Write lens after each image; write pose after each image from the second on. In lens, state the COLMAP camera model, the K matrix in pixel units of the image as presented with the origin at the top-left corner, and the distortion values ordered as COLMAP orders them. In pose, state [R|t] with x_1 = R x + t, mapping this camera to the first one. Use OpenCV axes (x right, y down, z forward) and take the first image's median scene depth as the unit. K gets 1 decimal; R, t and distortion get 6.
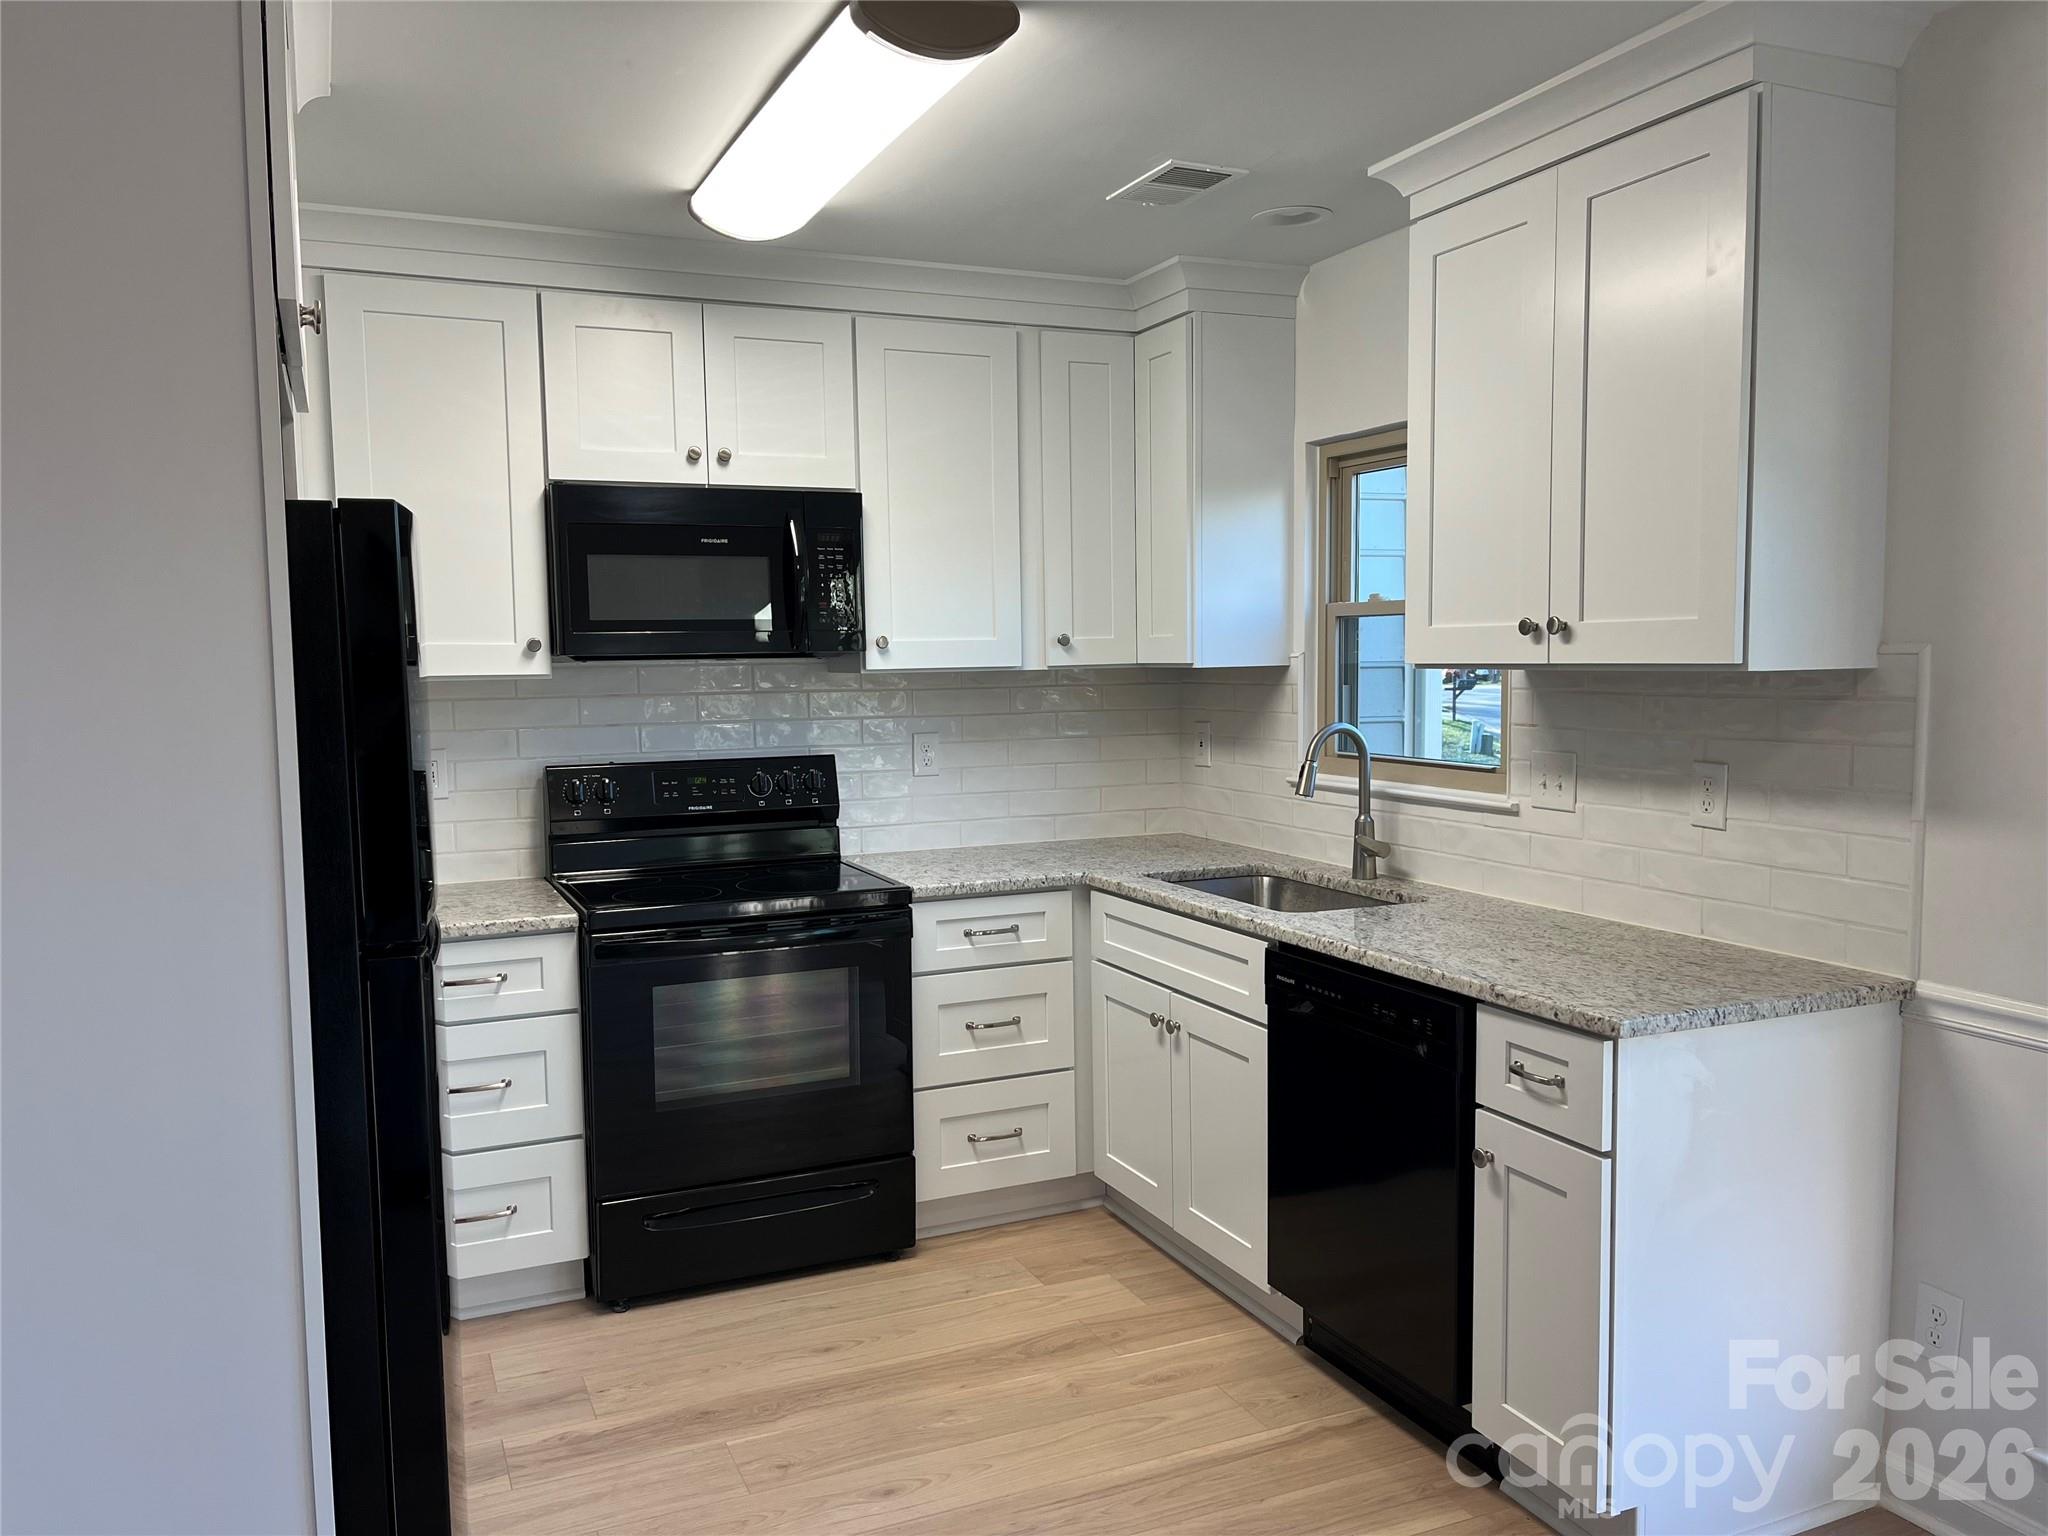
lens RADIAL K [[1550.4, 0, 1021.2], [0, 1550.4, 772.0], [0, 0, 1]] dist [0.068321, -0.078057]
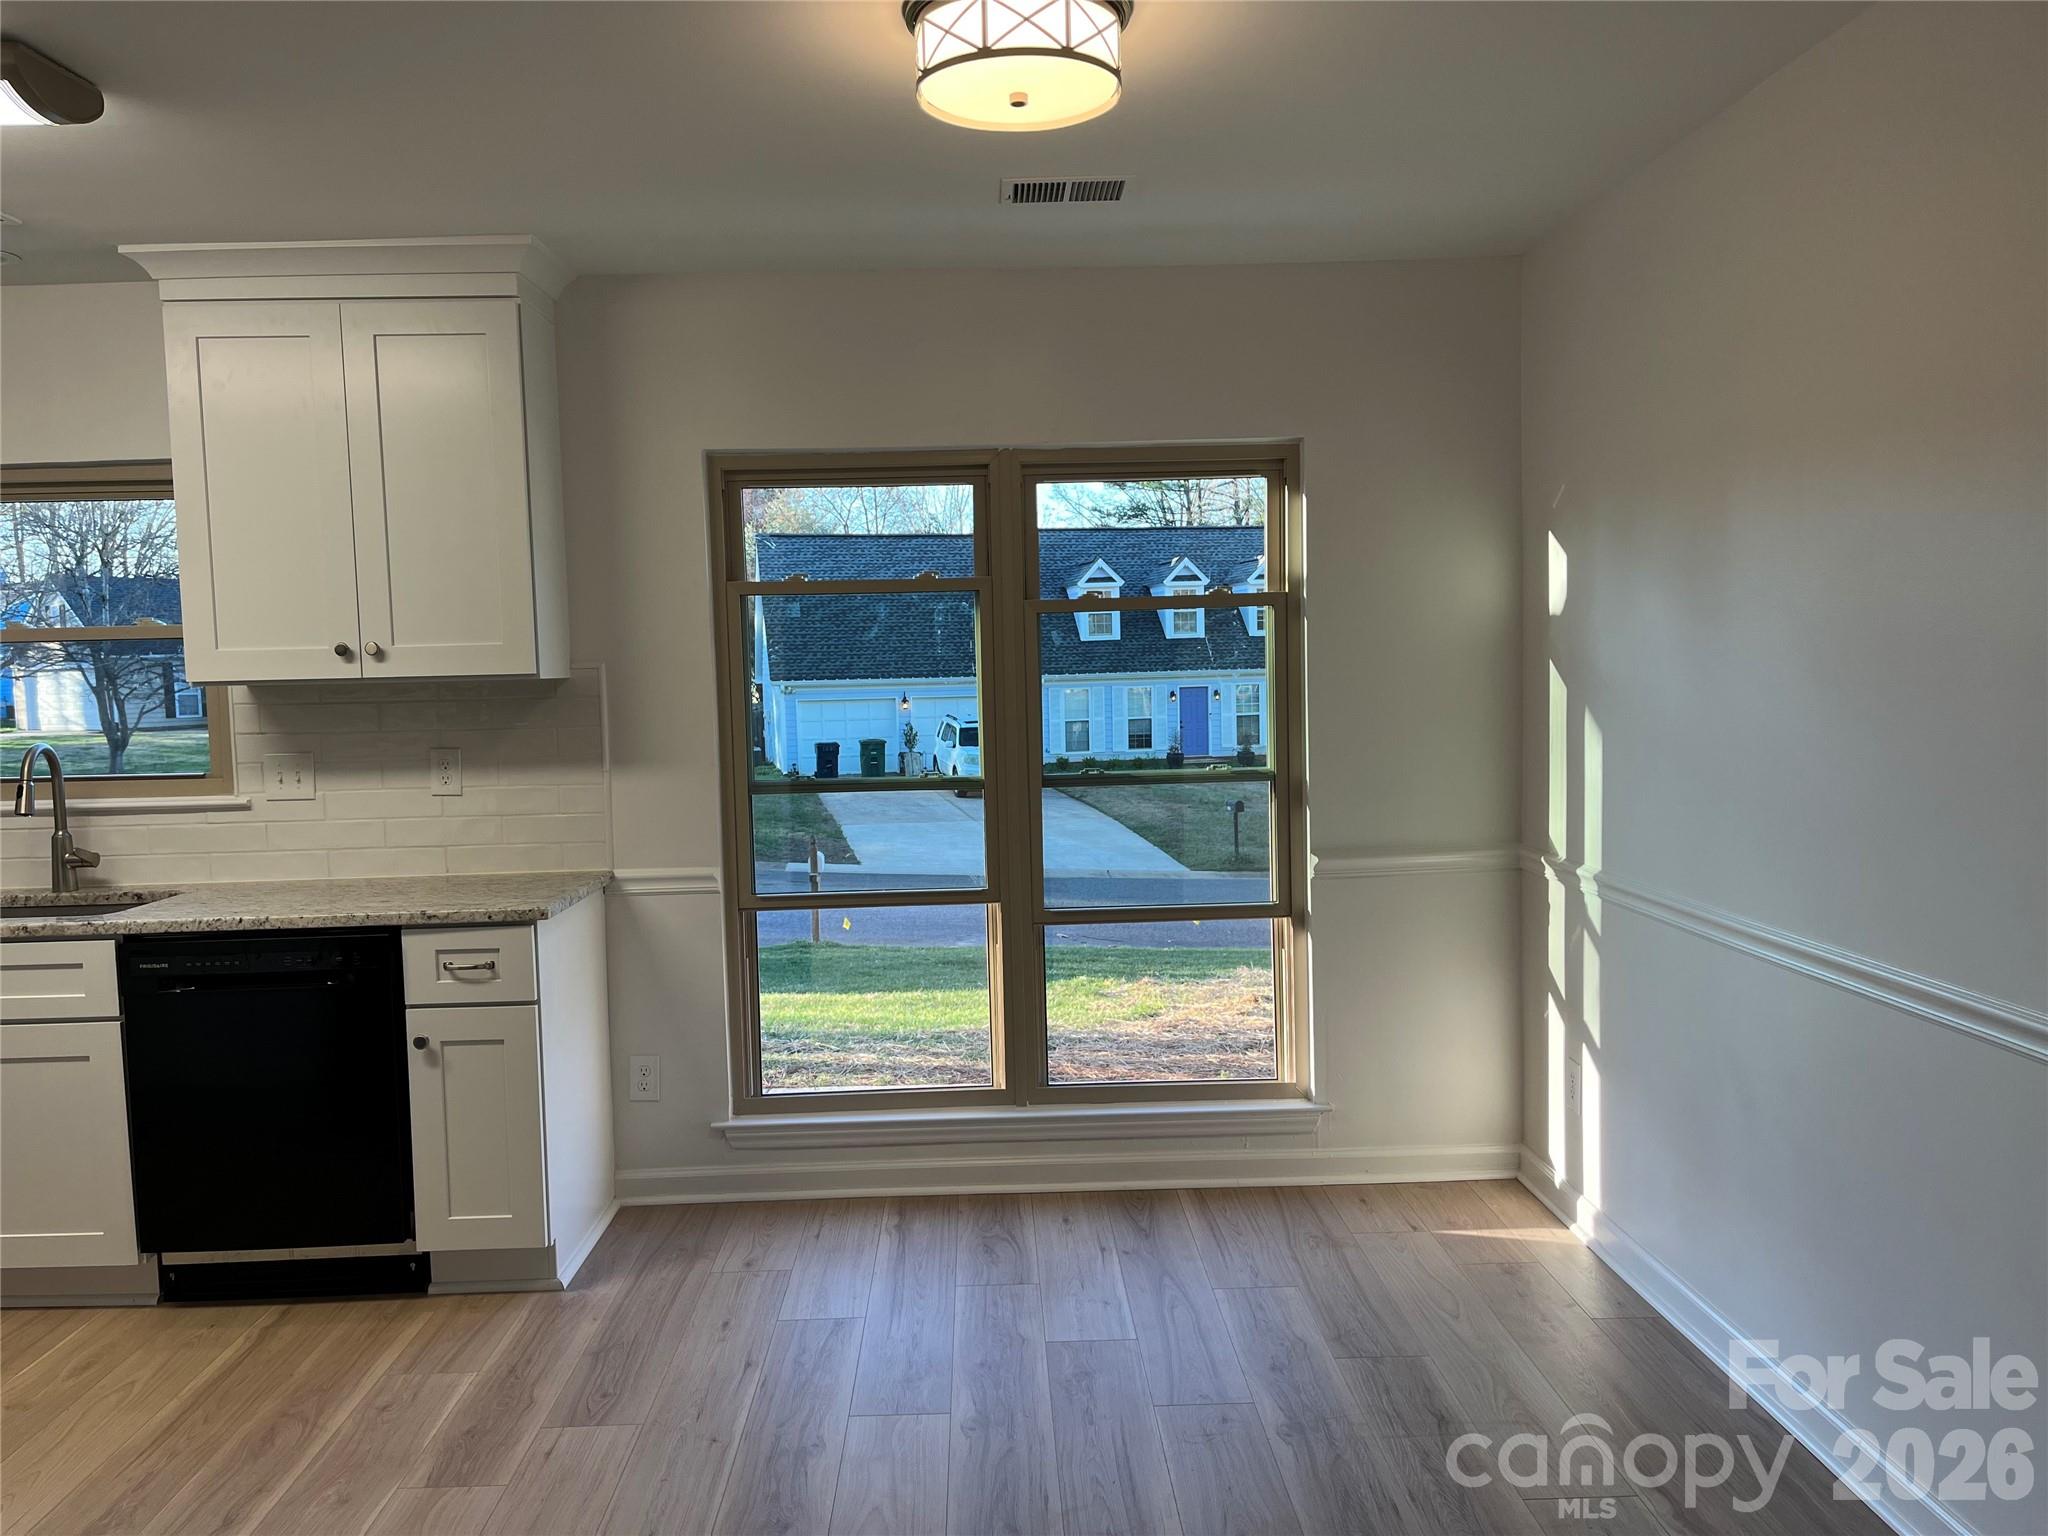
lens RADIAL K [[1550.4, 0, 1006.5], [0, 1550.4, 768.9], [0, 0, 1]] dist [0.068321, -0.078057]
pose [[0.383096, -0.058467, 0.921857, -0.553938], [0.093566, 0.995318, 0.024243, 0.020985], [-0.918958, 0.076967, 0.386772, 0.000999]]
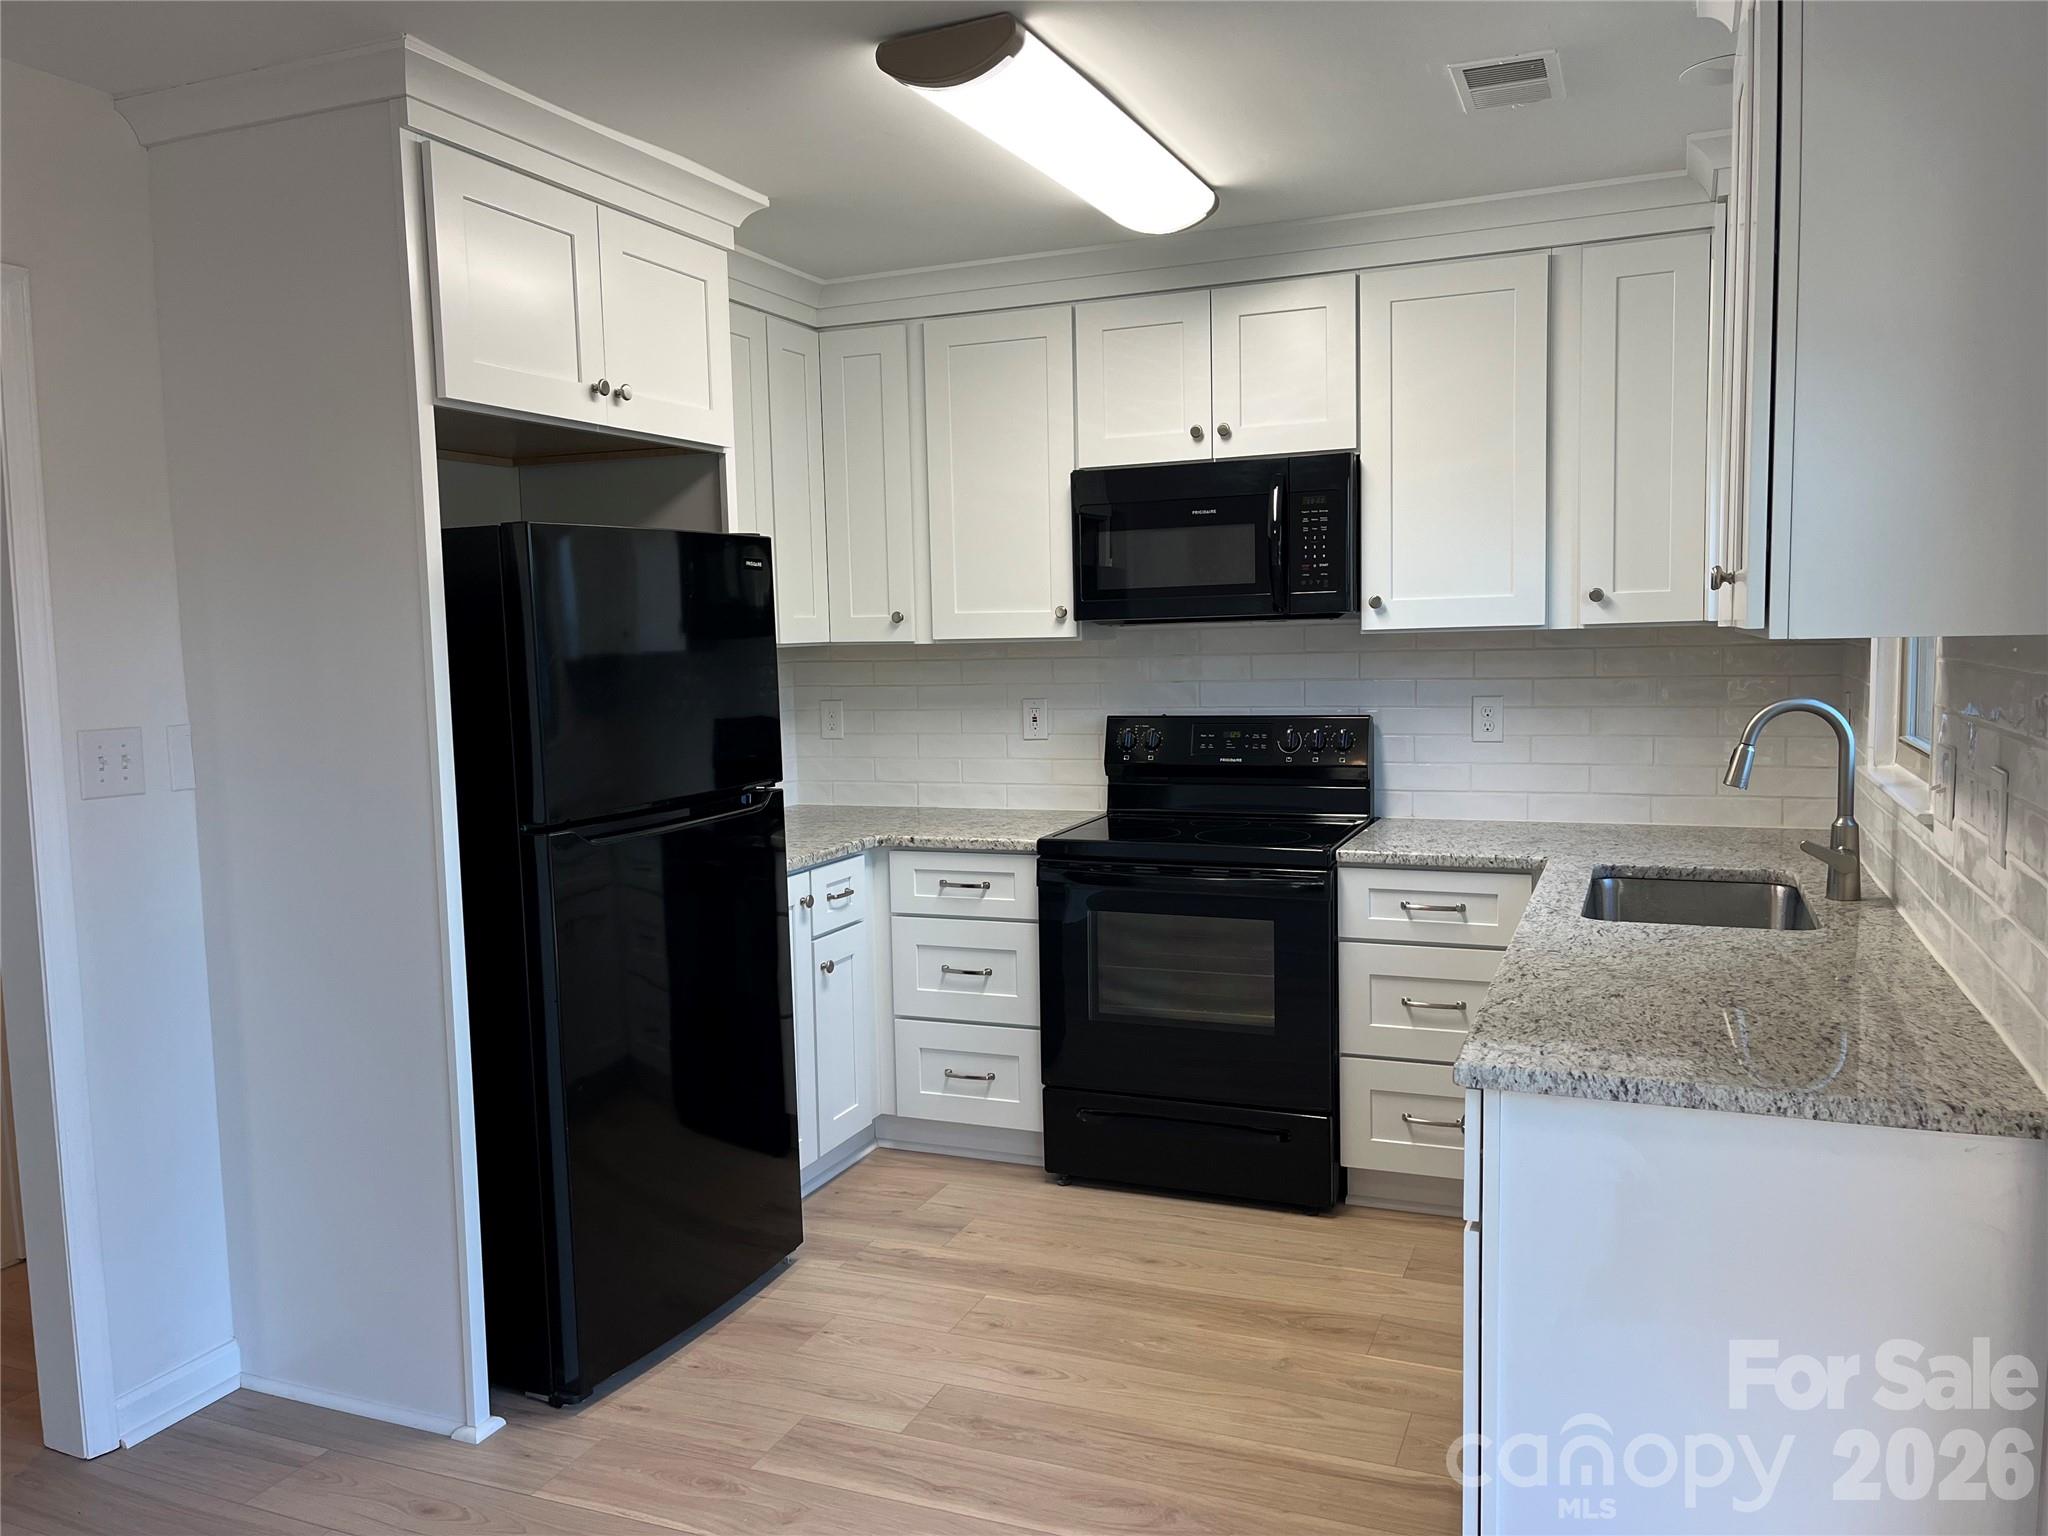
lens RADIAL K [[1550.4, 0, 1009.4], [0, 1550.4, 767.2], [0, 0, 1]] dist [0.068321, -0.078057]
pose [[0.690705, 0.062526, -0.720429, 0.537371], [-0.042447, 0.998043, 0.045924, -0.017132], [0.721890, -0.001140, 0.692007, 0.171676]]
